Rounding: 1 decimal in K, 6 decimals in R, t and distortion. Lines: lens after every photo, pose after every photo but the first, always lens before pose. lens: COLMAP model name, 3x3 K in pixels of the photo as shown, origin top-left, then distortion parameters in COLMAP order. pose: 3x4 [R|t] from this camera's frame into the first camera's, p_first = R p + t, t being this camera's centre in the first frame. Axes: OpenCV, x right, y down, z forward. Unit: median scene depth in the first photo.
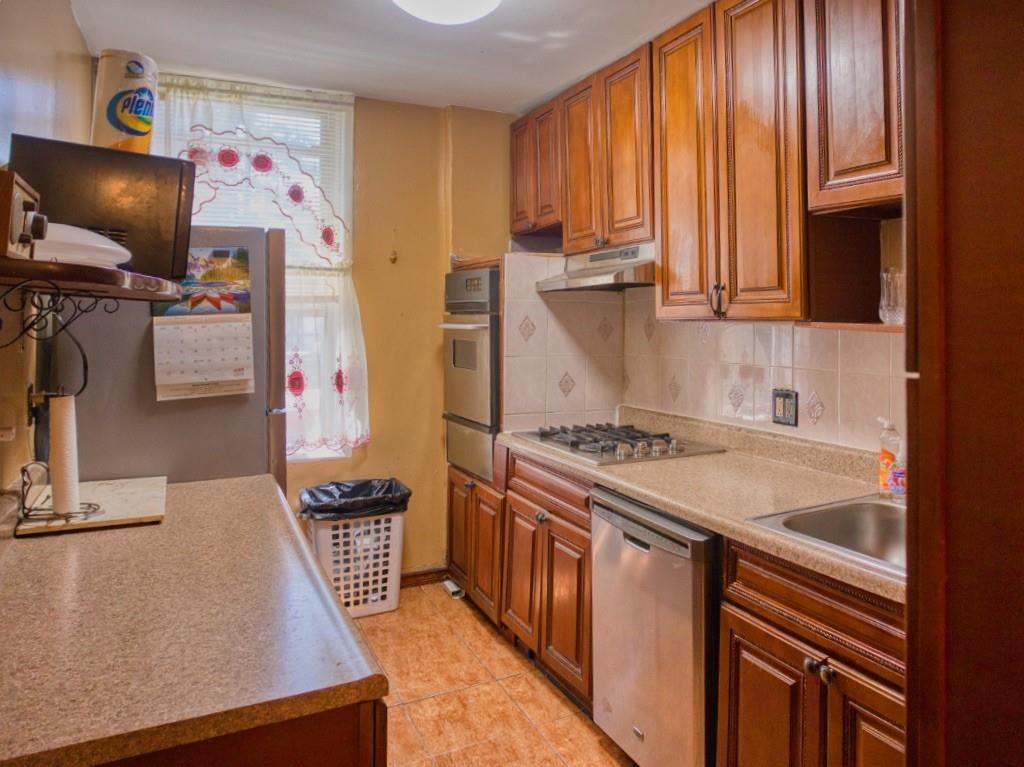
lens RADIAL K [[685.1, 0, 572.2], [0, 685.1, 308.4], [0, 0, 1]] dist [-0.025329, 0.005913]
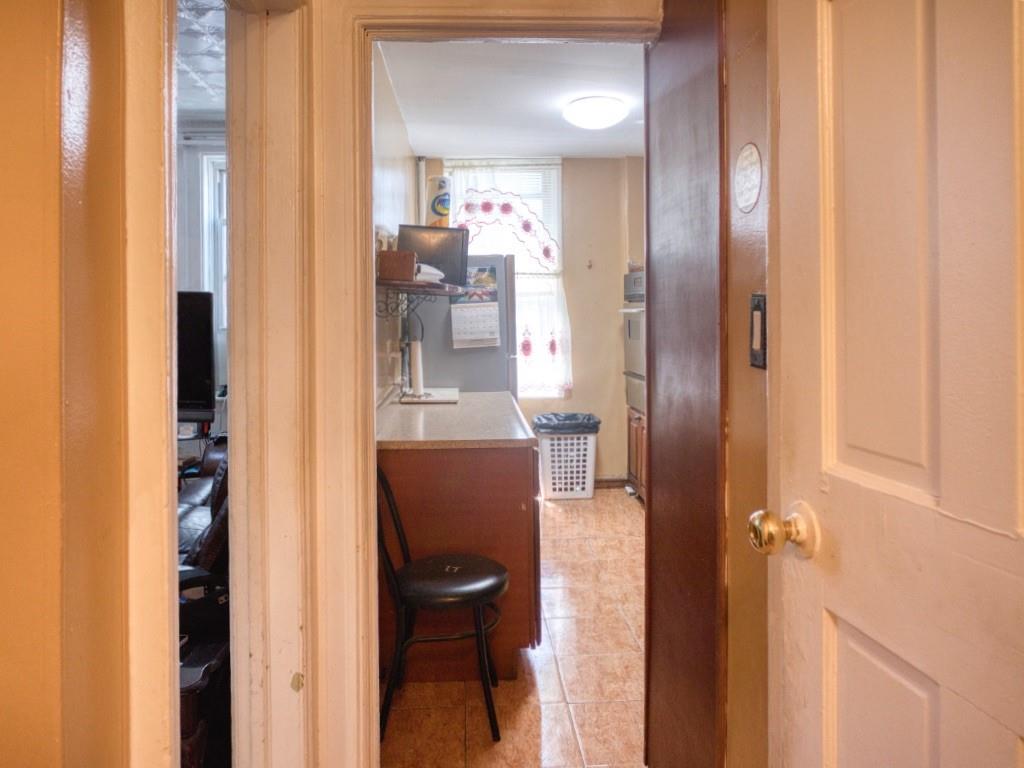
lens RADIAL K [[709.0, 0, 543.8], [0, 709.0, 342.9], [0, 0, 1]] dist [-0.026692, 0.024452]
pose [[0.918842, 0.008744, -0.394529, 0.287191], [0.014031, 0.998398, 0.054806, 0.010298], [0.394376, -0.055894, 0.917248, -0.512113]]
